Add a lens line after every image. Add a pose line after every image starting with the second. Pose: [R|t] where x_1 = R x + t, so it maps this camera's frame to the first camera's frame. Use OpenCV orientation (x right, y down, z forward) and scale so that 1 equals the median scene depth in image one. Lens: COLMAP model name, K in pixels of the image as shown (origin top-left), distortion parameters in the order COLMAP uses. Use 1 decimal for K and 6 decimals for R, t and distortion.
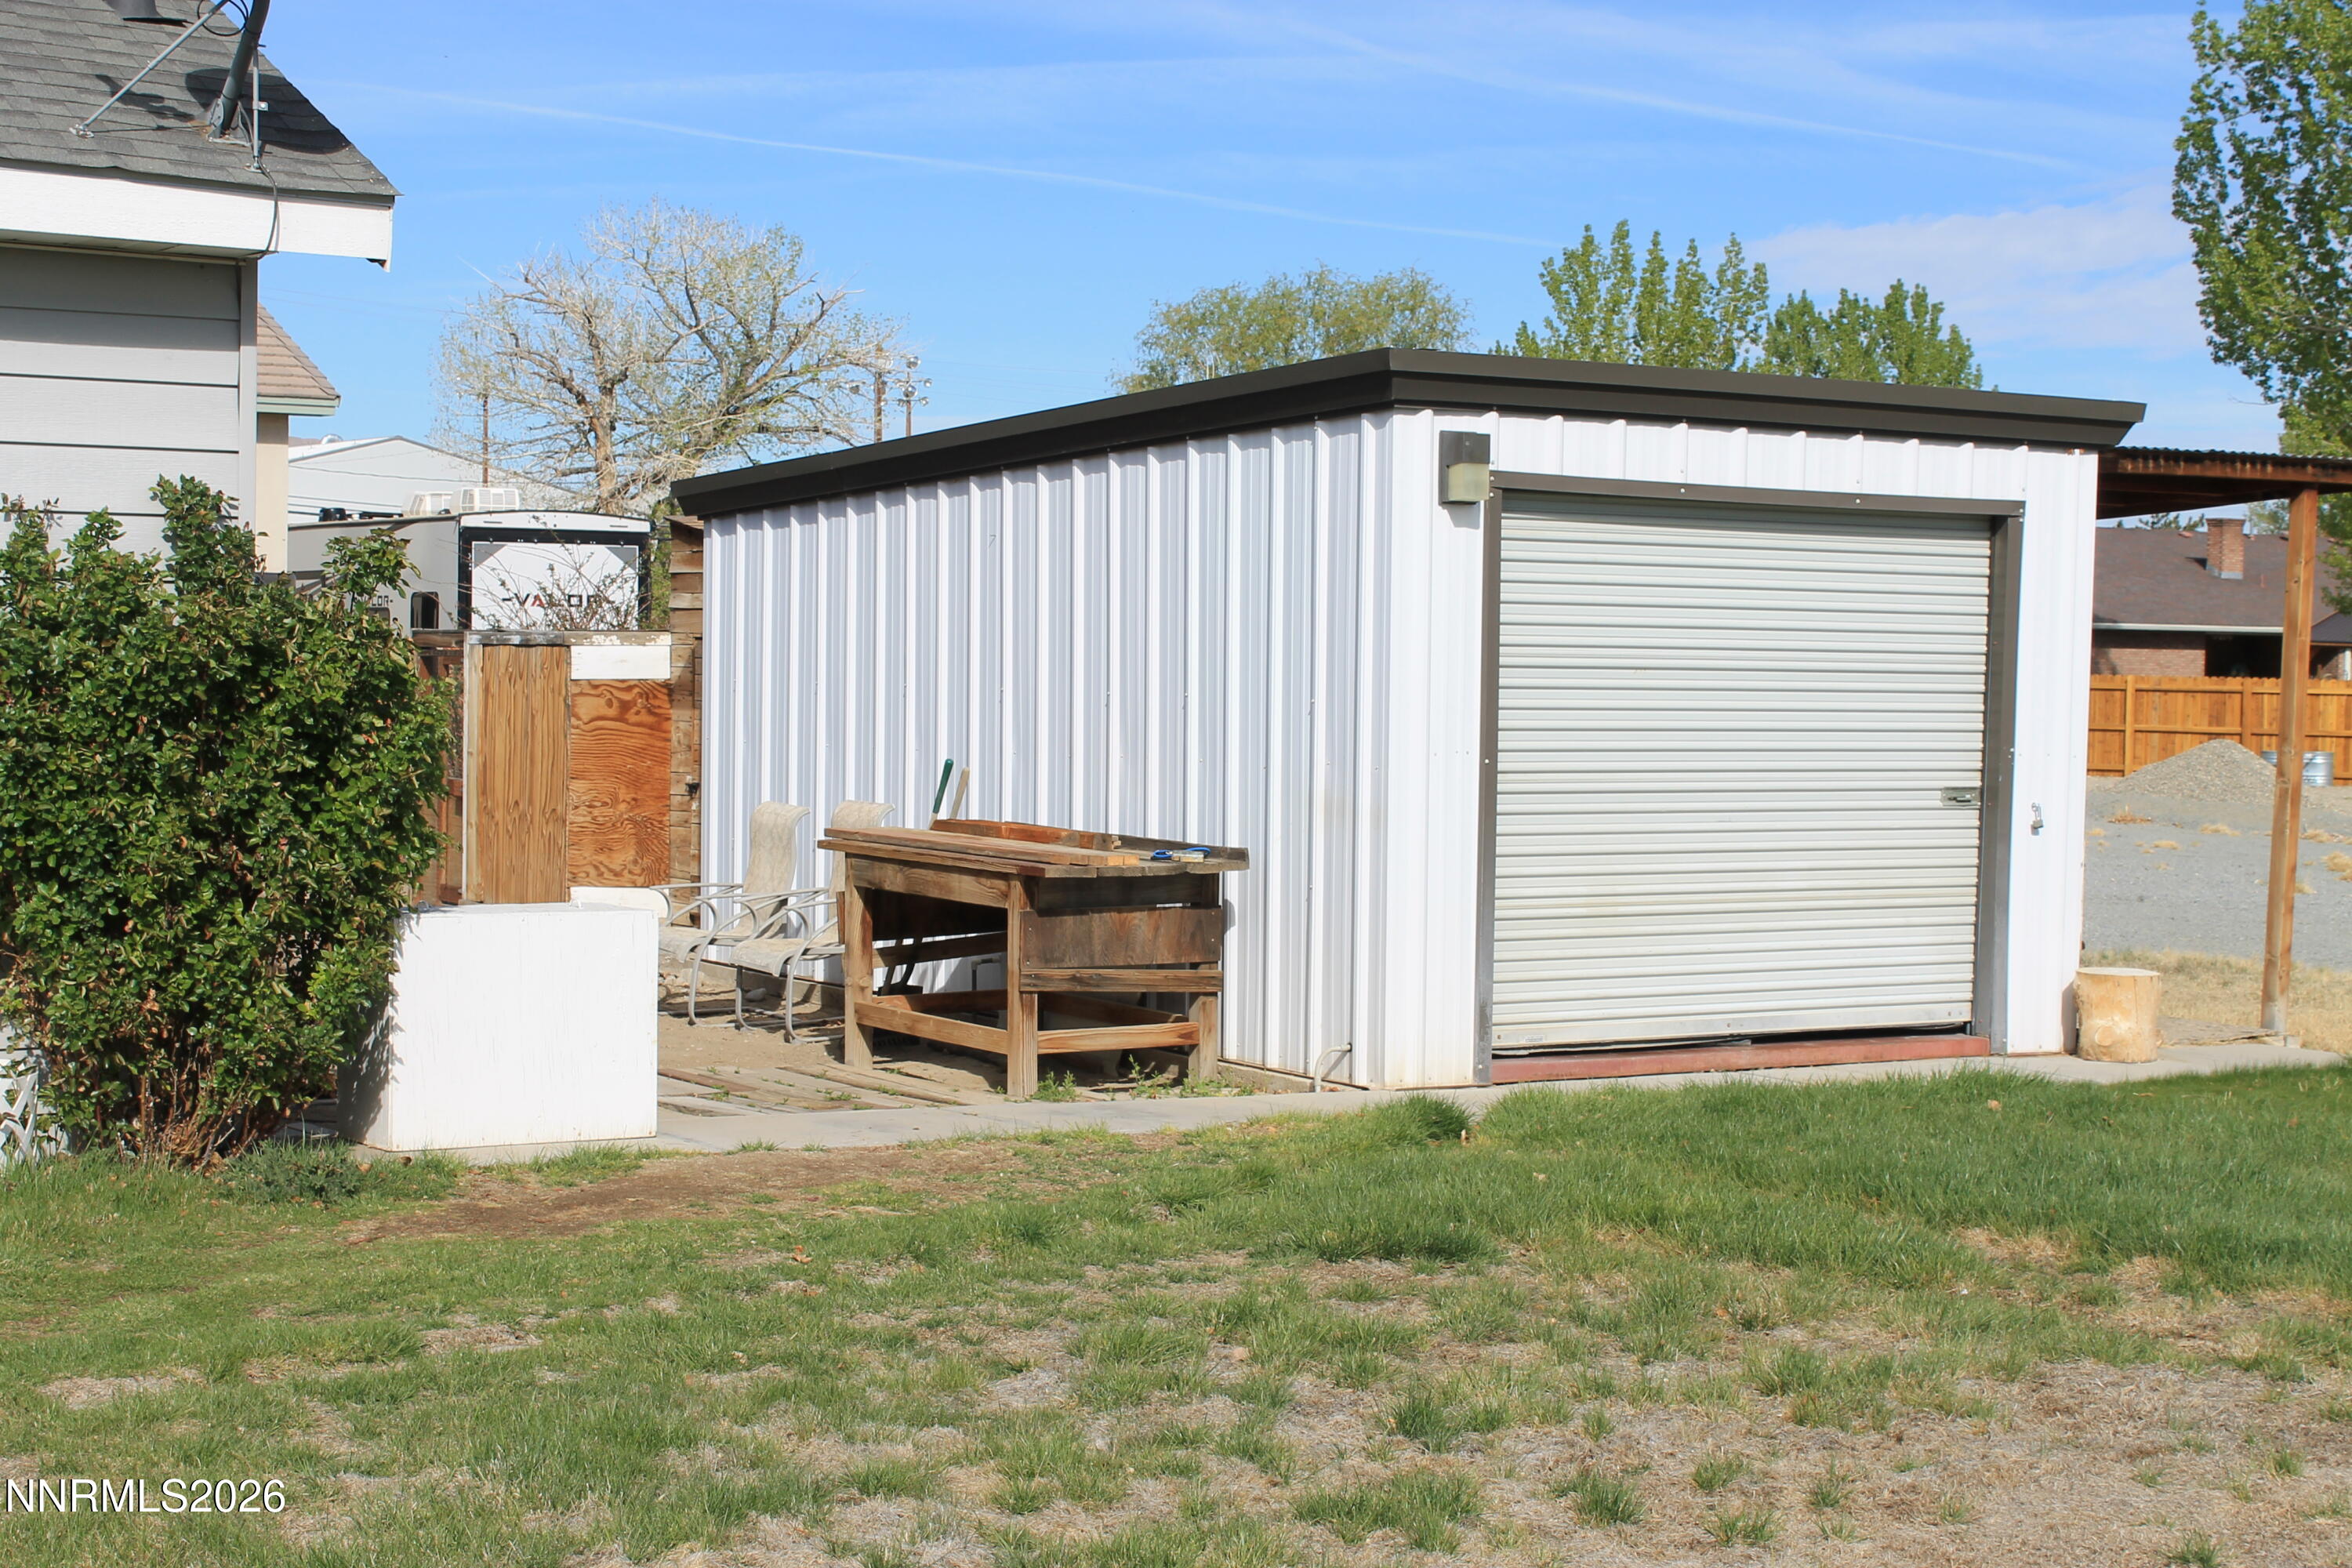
lens RADIAL K [[3756.1, 0, 1176.0], [0, 3756.1, 784.0], [0, 0, 1]] dist [-0.036742, 0.018006]
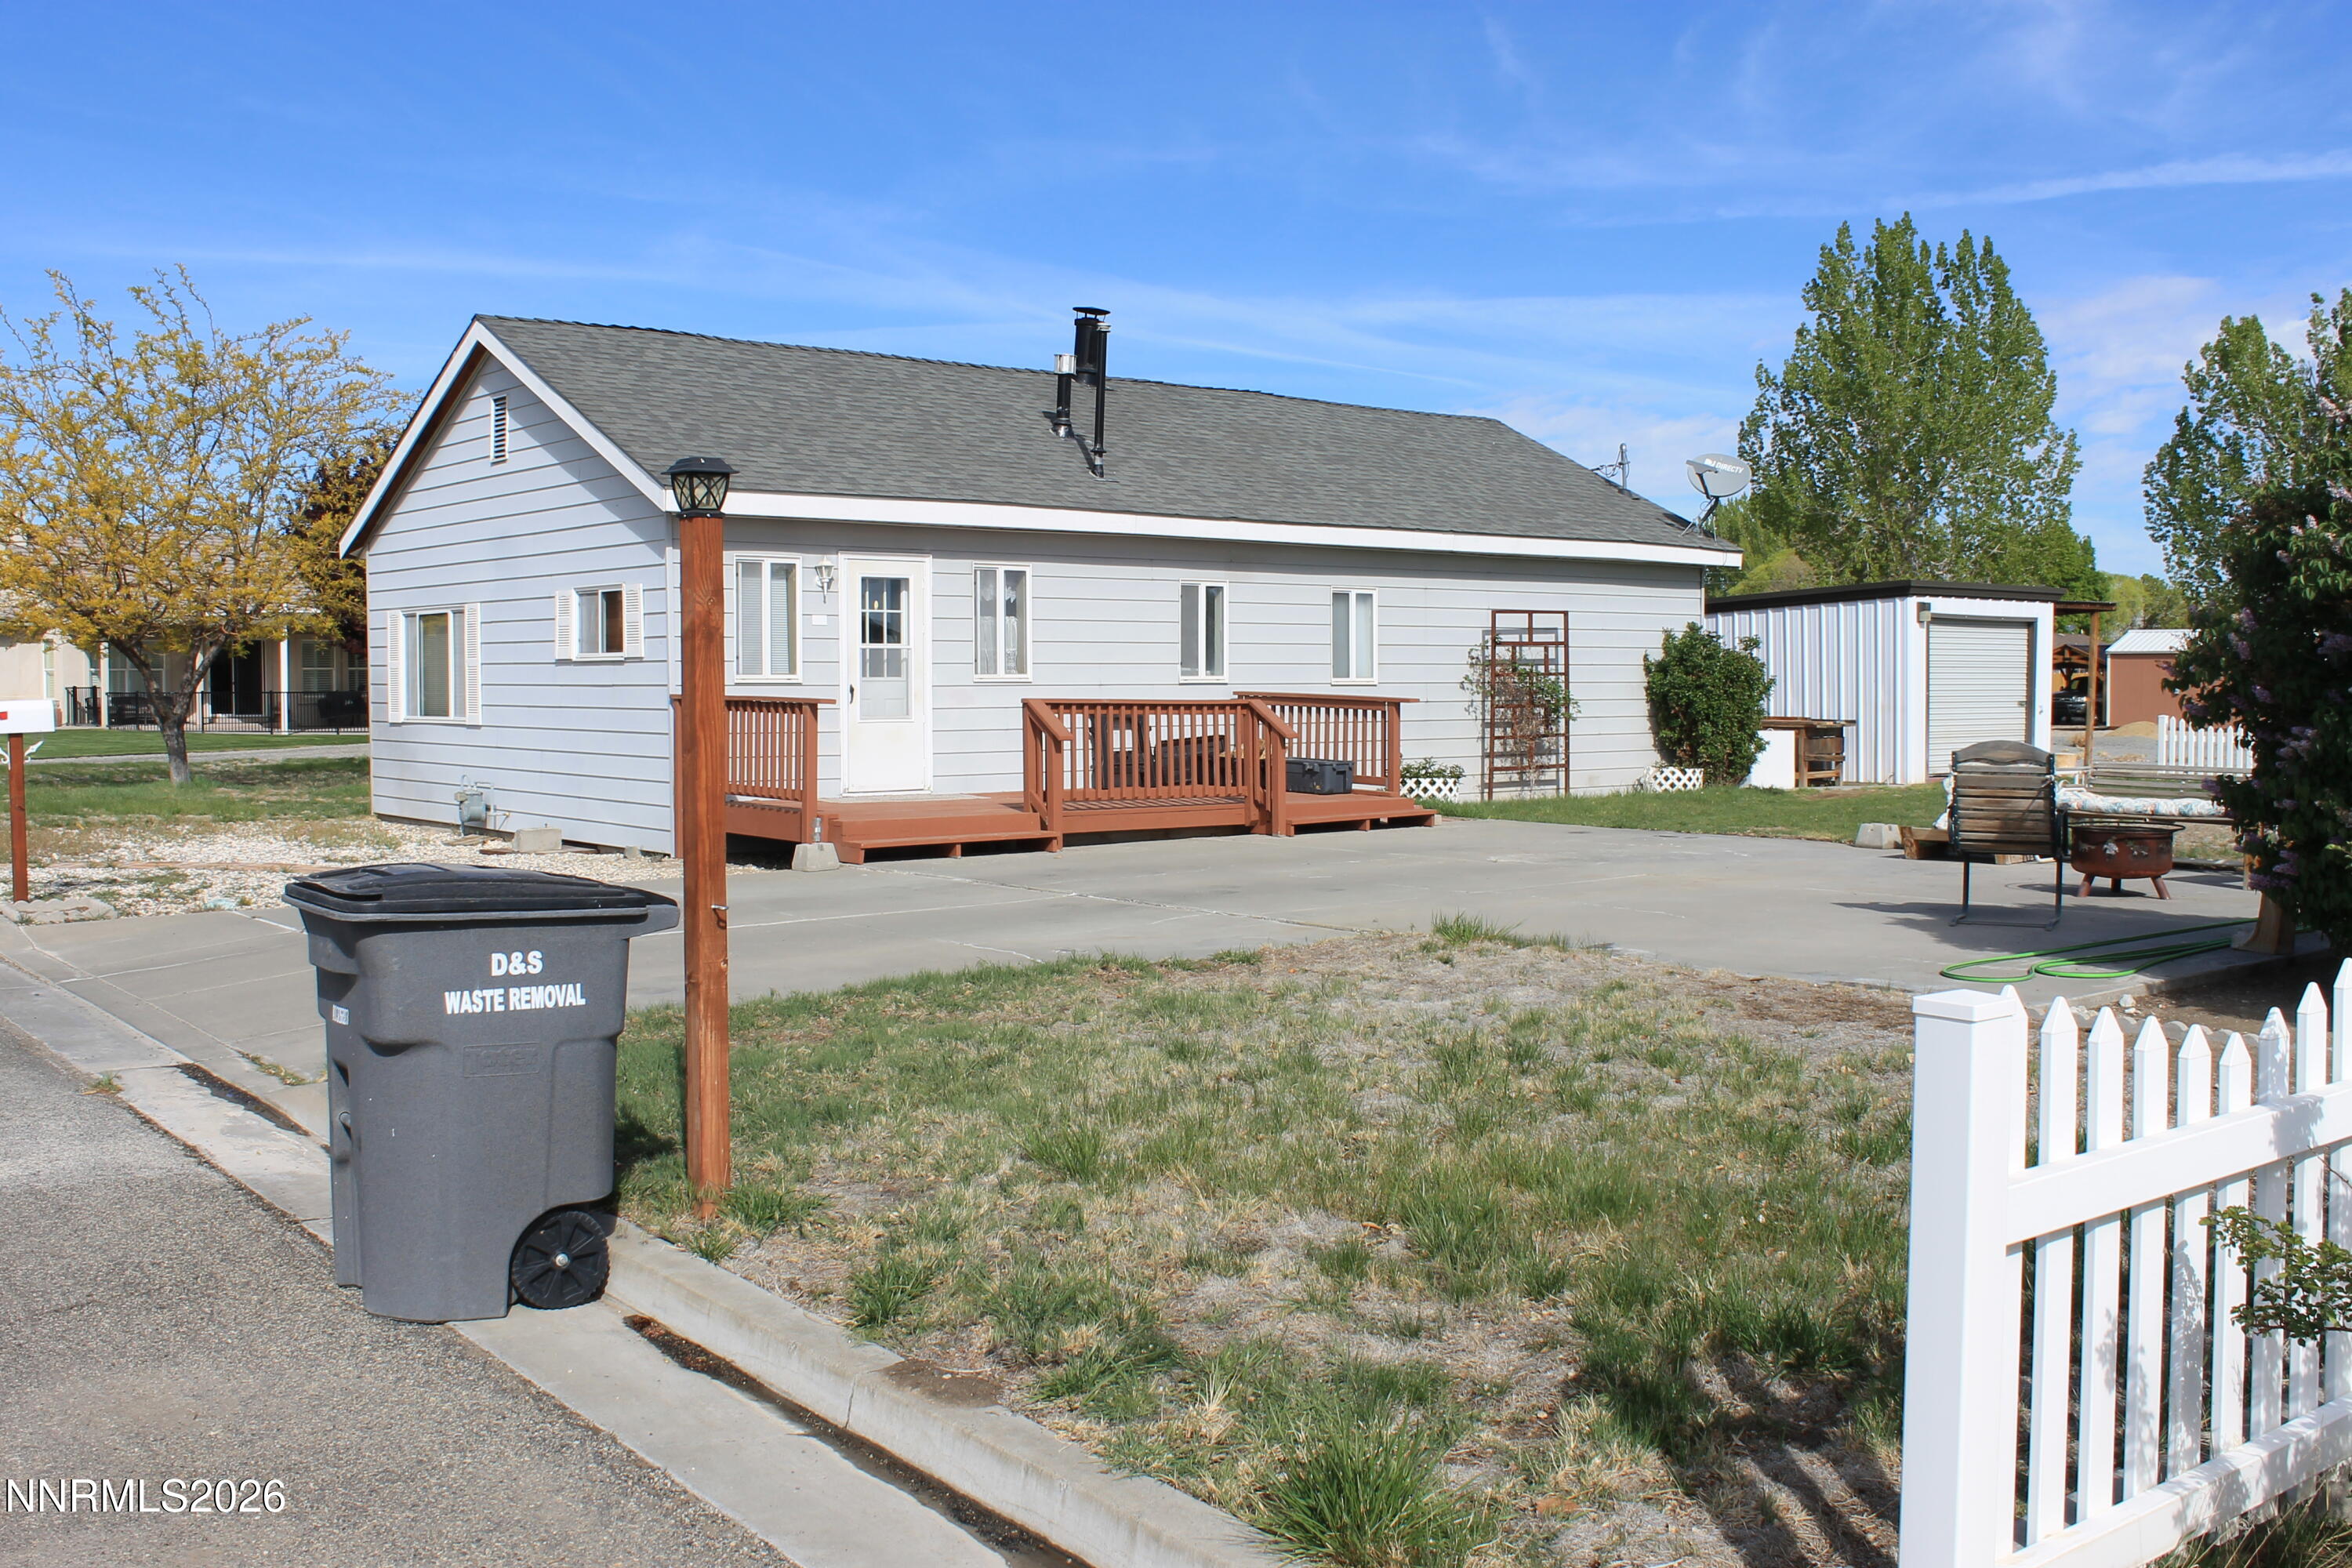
lens RADIAL K [[2286.6, 0, 1176.0], [0, 2286.6, 784.0], [0, 0, 1]] dist [-0.153710, 0.149166]
pose [[0.994732, -0.023796, 0.099711, -0.778137], [0.022799, 0.999678, 0.011124, 0.037032], [-0.099944, -0.008792, 0.994954, -0.981146]]
